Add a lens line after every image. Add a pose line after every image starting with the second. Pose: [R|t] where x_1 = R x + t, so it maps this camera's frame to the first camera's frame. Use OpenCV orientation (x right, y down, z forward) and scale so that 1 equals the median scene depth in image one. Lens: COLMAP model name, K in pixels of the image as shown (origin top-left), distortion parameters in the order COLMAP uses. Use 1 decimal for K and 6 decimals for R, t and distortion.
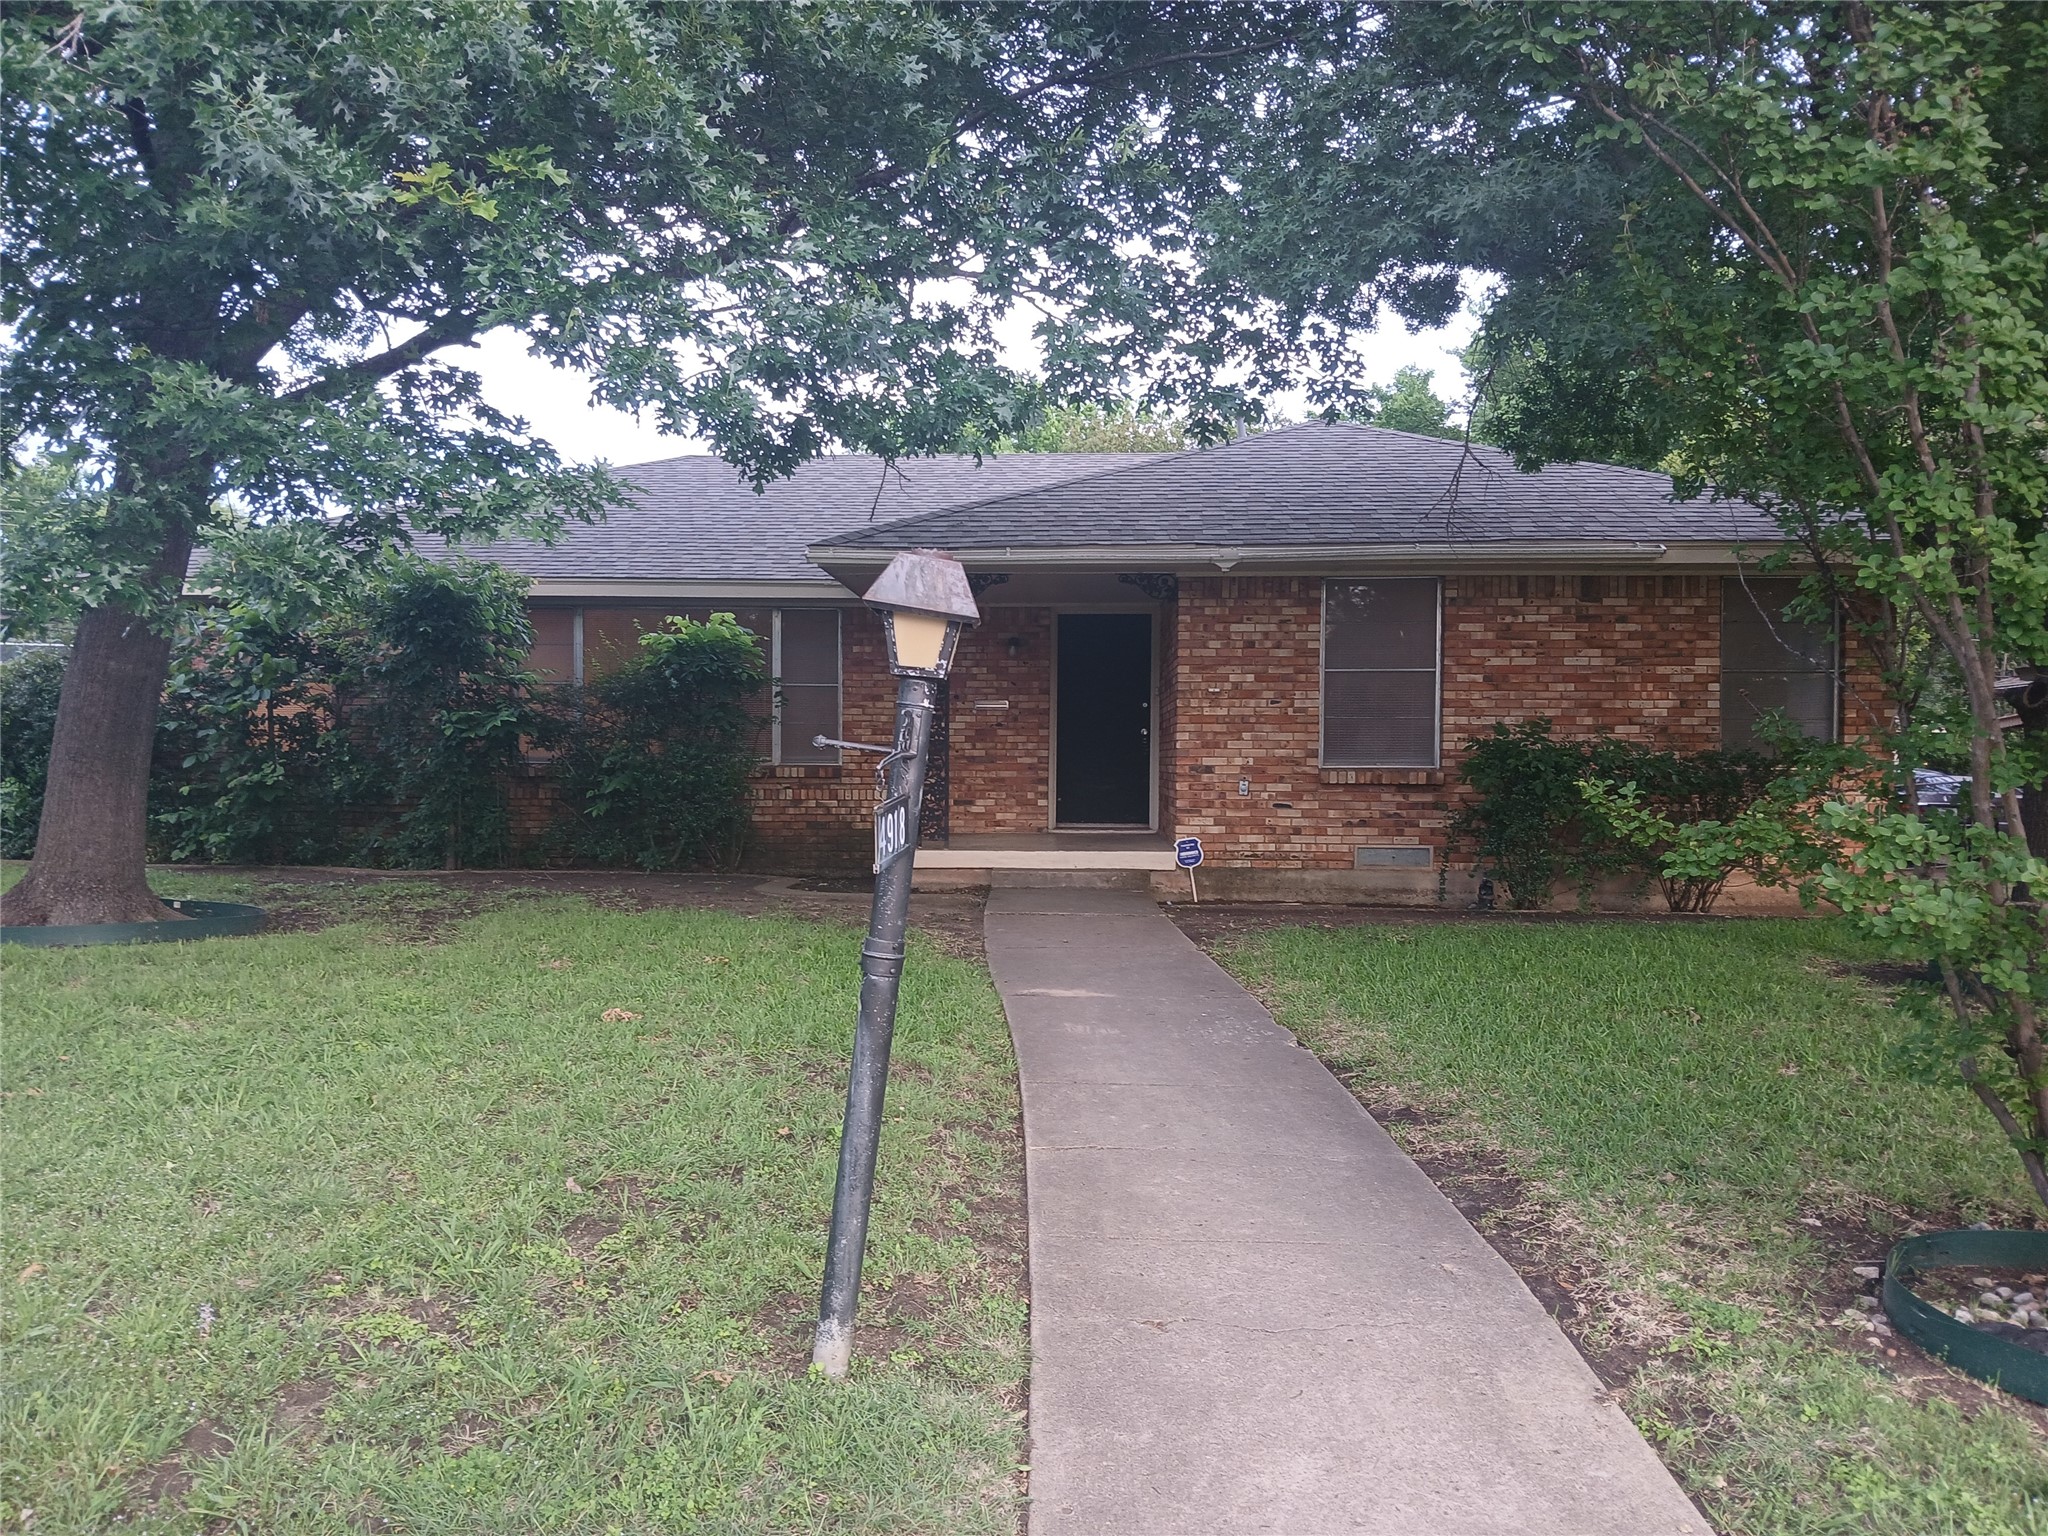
lens RADIAL K [[1627.8, 0, 1024.0], [0, 1627.8, 780.7], [0, 0, 1]] dist [0.053823, -0.140171]
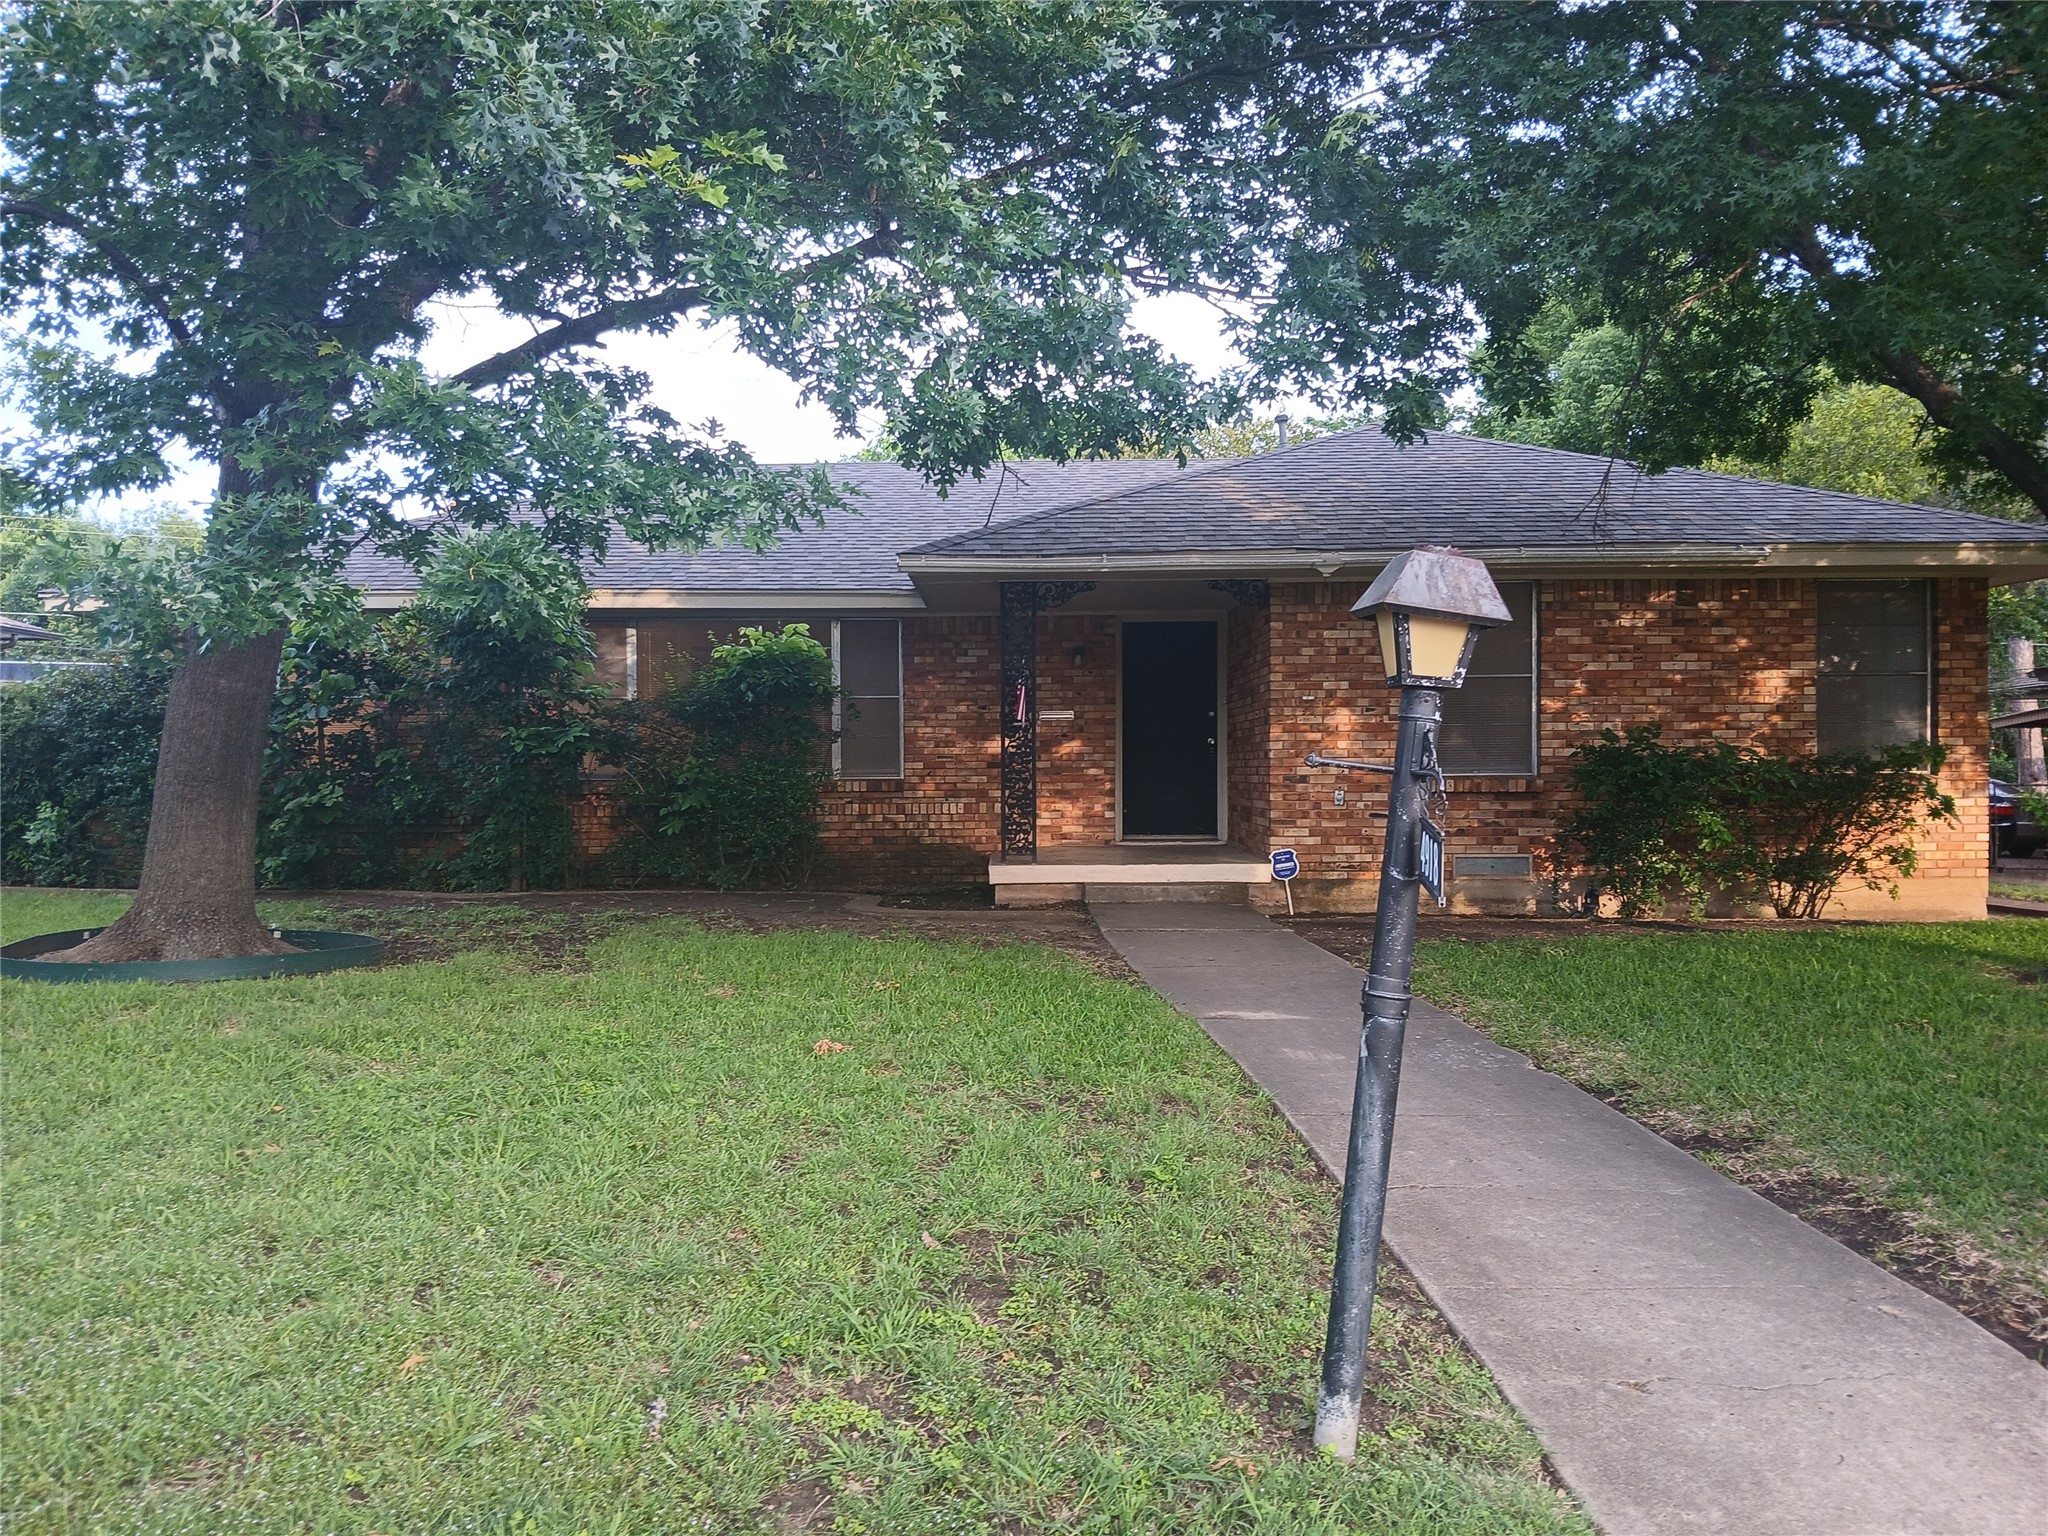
lens RADIAL K [[1627.8, 0, 1024.0], [0, 1627.8, 780.7], [0, 0, 1]] dist [0.053823, -0.140171]
pose [[0.999321, -0.011281, 0.035080, -0.124242], [0.011481, 0.999919, -0.005504, -0.003566], [-0.035015, 0.005903, 0.999369, 0.036512]]
